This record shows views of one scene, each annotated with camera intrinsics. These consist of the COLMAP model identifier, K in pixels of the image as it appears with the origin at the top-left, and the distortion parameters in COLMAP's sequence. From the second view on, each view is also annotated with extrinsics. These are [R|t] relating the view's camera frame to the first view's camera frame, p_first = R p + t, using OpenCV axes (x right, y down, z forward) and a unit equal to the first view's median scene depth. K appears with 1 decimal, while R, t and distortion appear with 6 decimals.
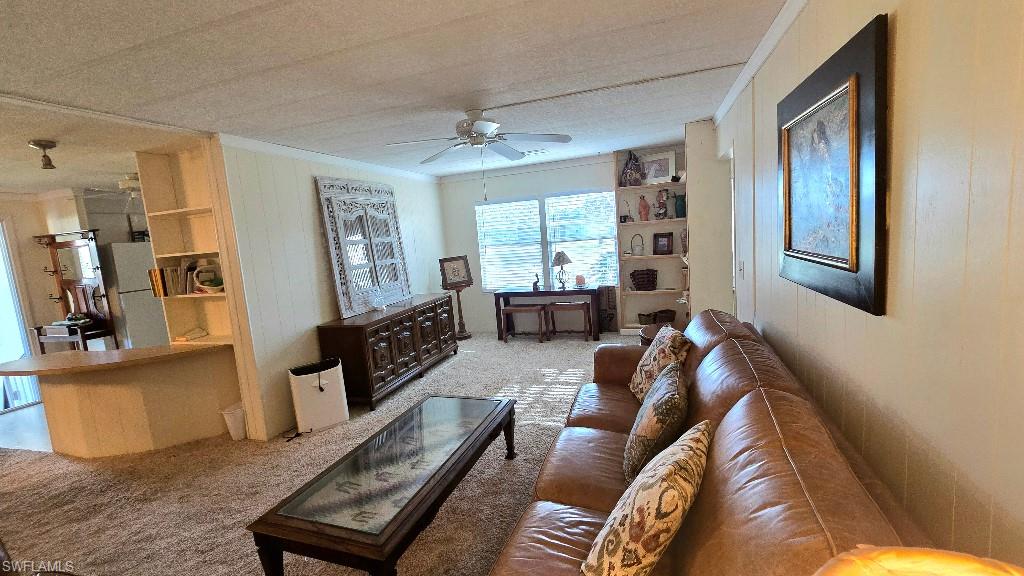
lens RADIAL K [[430.5, 0, 512.0], [0, 430.5, 288.0], [0, 0, 1]] dist [0.000098, 0.000020]
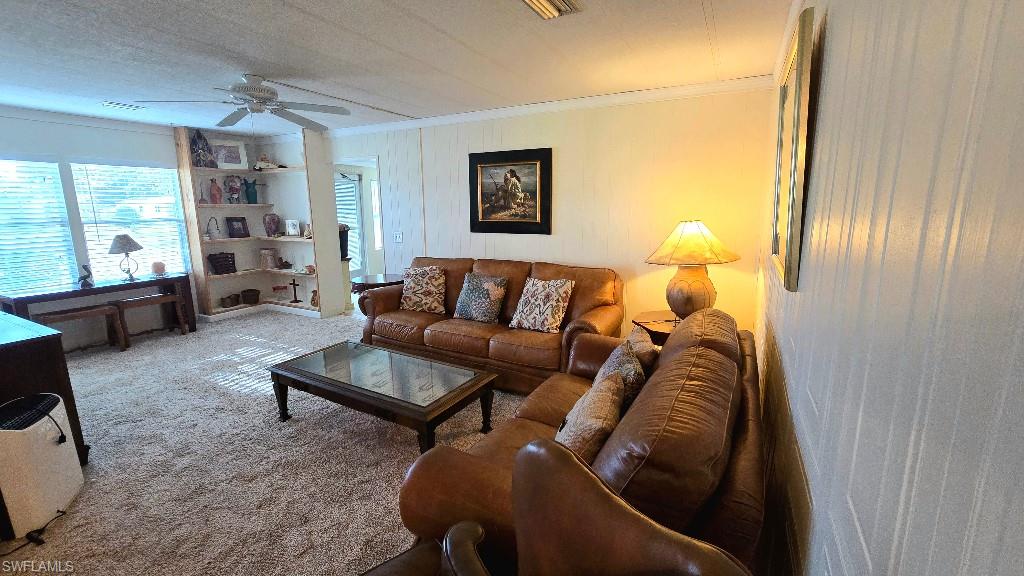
lens RADIAL K [[430.5, 0, 512.0], [0, 430.5, 288.0], [0, 0, 1]] dist [0.000098, 0.000020]
pose [[0.168390, -0.109539, 0.979615, -0.595660], [0.124814, 0.988177, 0.089042, 0.034747], [-0.977786, 0.107276, 0.180071, 0.170400]]
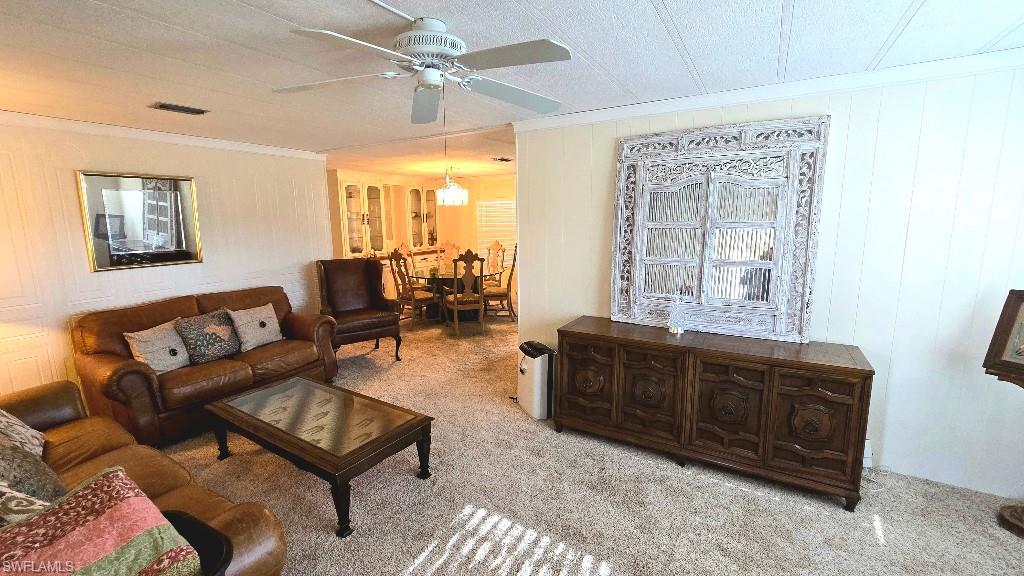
lens RADIAL K [[430.5, 0, 512.0], [0, 430.5, 288.0], [0, 0, 1]] dist [0.000098, 0.000020]
pose [[-0.231531, 0.237863, -0.943300, 0.307126], [-0.096377, 0.959269, 0.265546, -0.143411], [0.968042, 0.152394, -0.199176, 0.774181]]
